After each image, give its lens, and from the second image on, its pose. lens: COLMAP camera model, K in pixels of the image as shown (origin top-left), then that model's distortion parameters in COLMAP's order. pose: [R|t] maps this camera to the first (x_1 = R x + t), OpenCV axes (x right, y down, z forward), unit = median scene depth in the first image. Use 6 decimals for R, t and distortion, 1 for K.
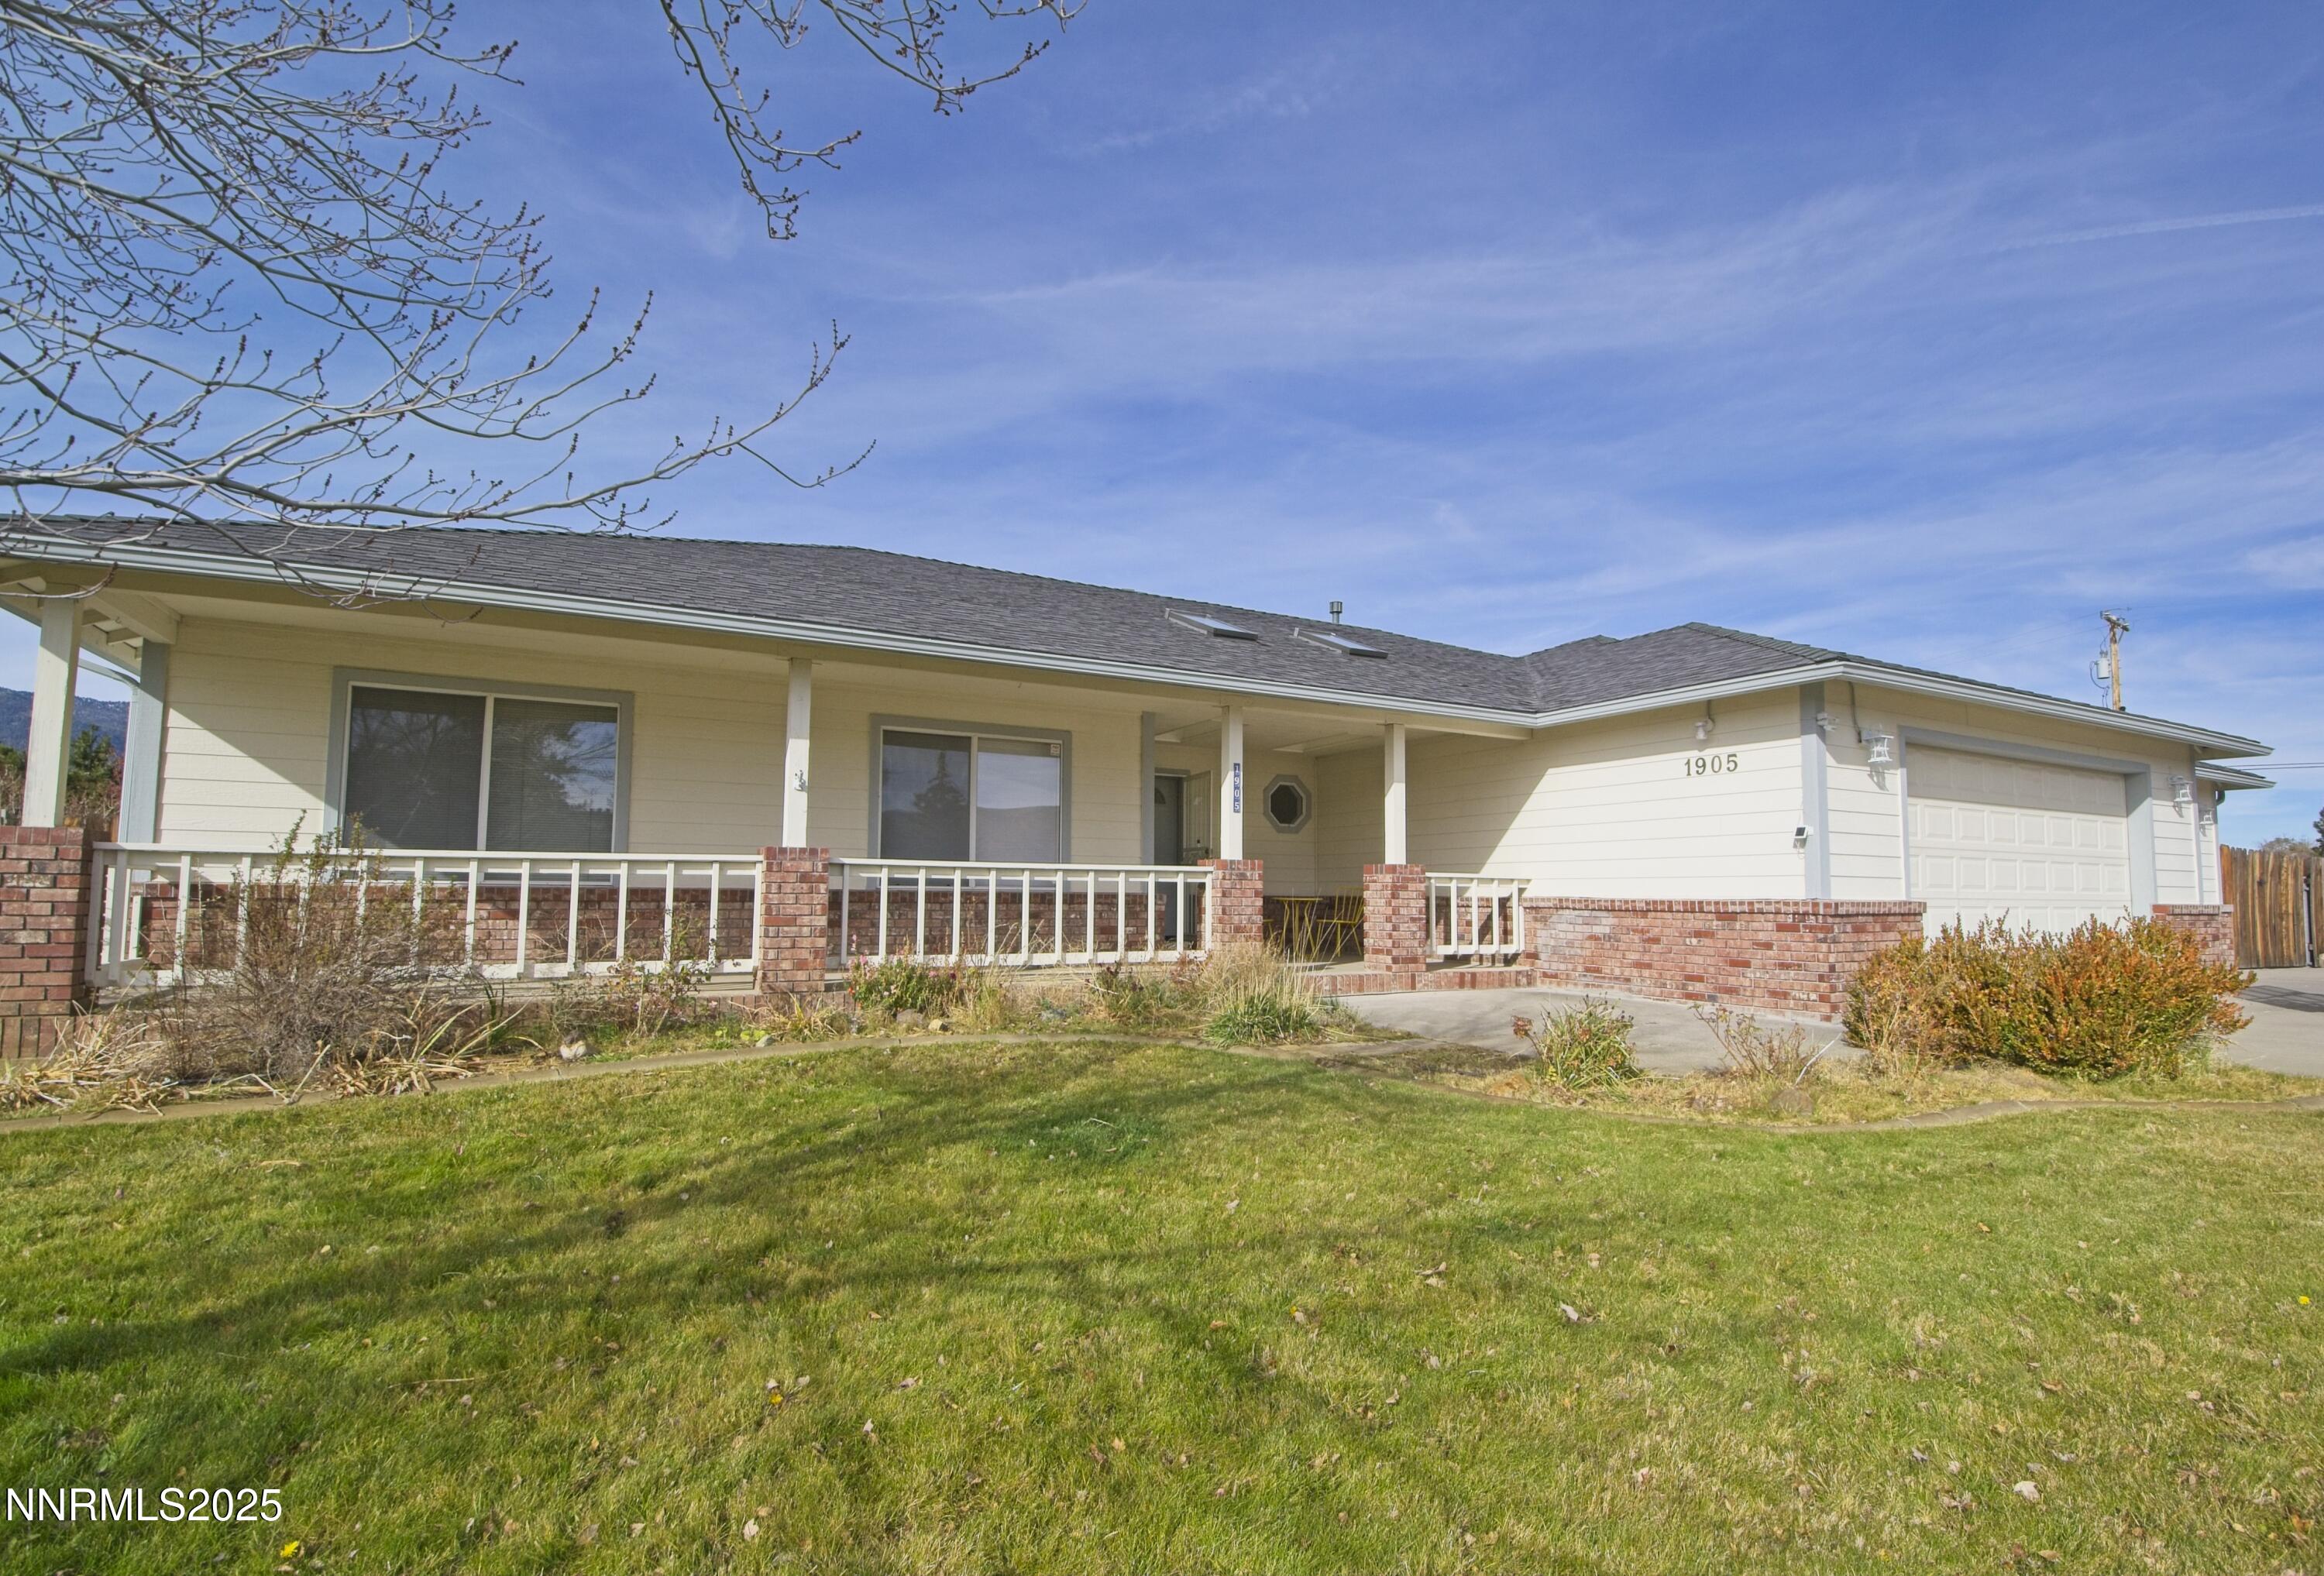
lens RADIAL K [[1099.8, 0, 1153.6], [0, 1099.8, 805.4], [0, 0, 1]] dist [-0.000757, -0.003051]
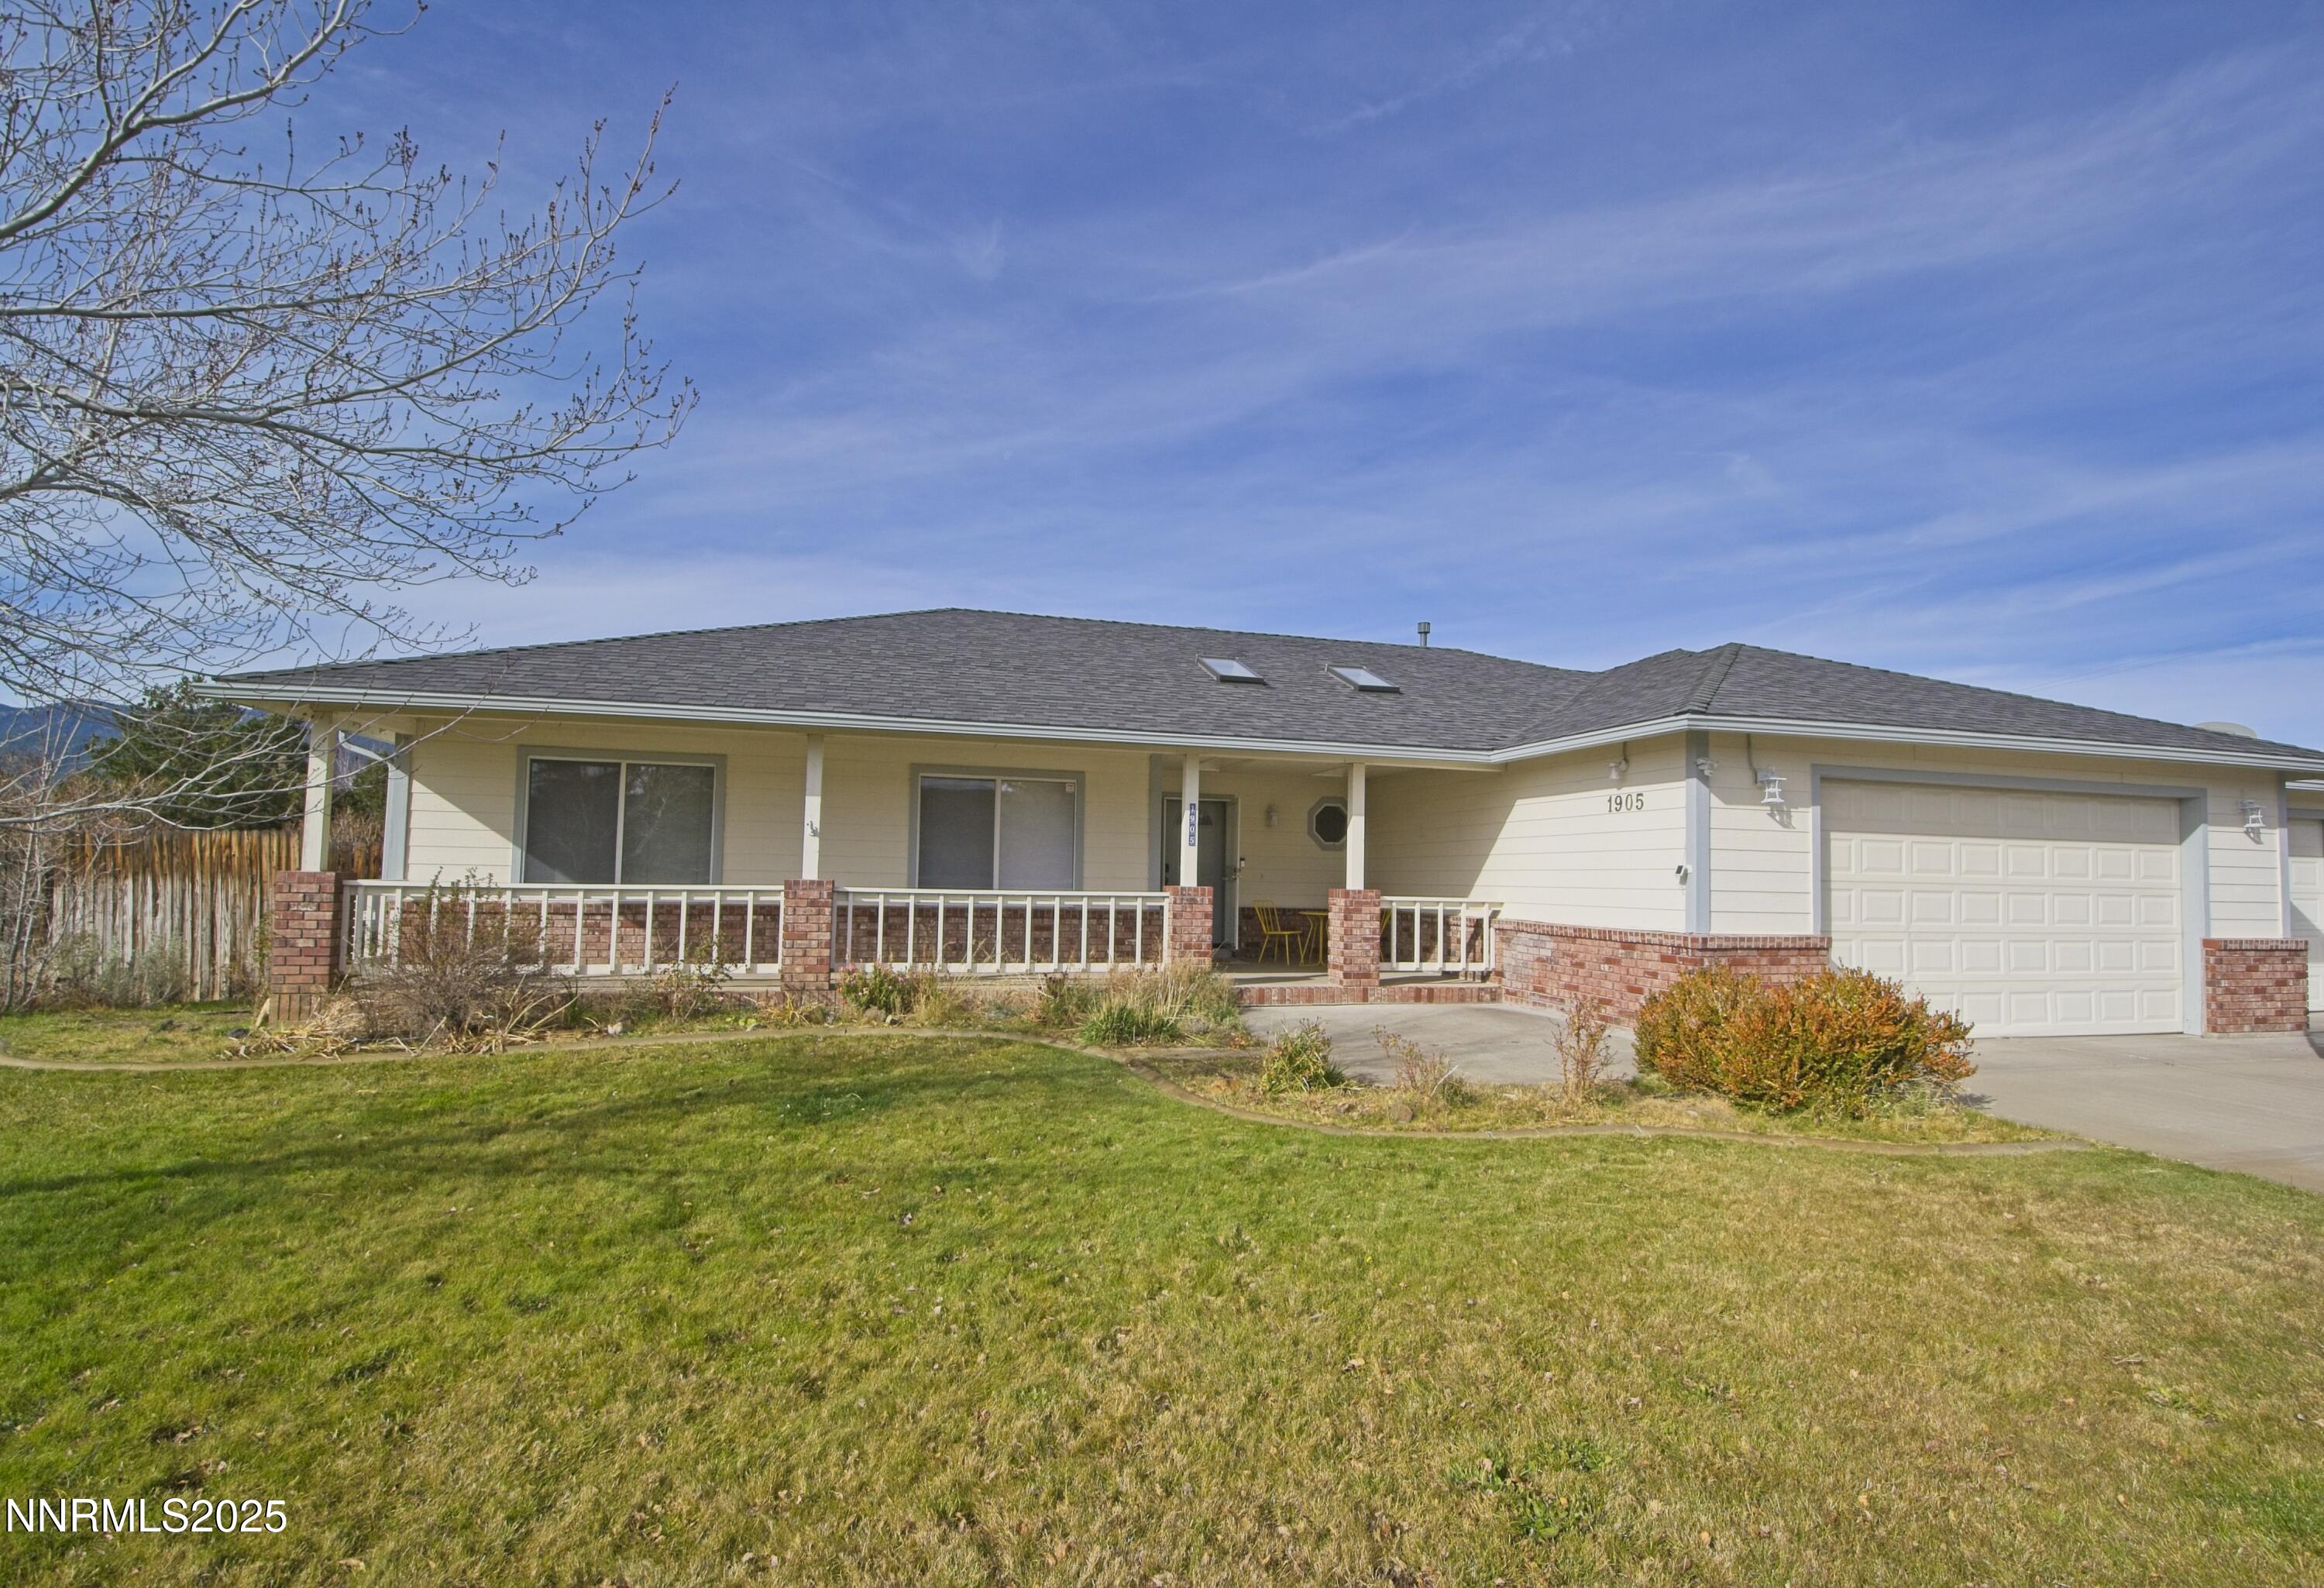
lens RADIAL K [[1099.6, 0, 1147.4], [0, 1099.6, 799.3], [0, 0, 1]] dist [0.001133, -0.003450]
pose [[0.972484, -0.006401, -0.232882, 0.320103], [0.008053, 0.999949, 0.006144, -0.053265], [0.232831, -0.007850, 0.972486, -0.154745]]
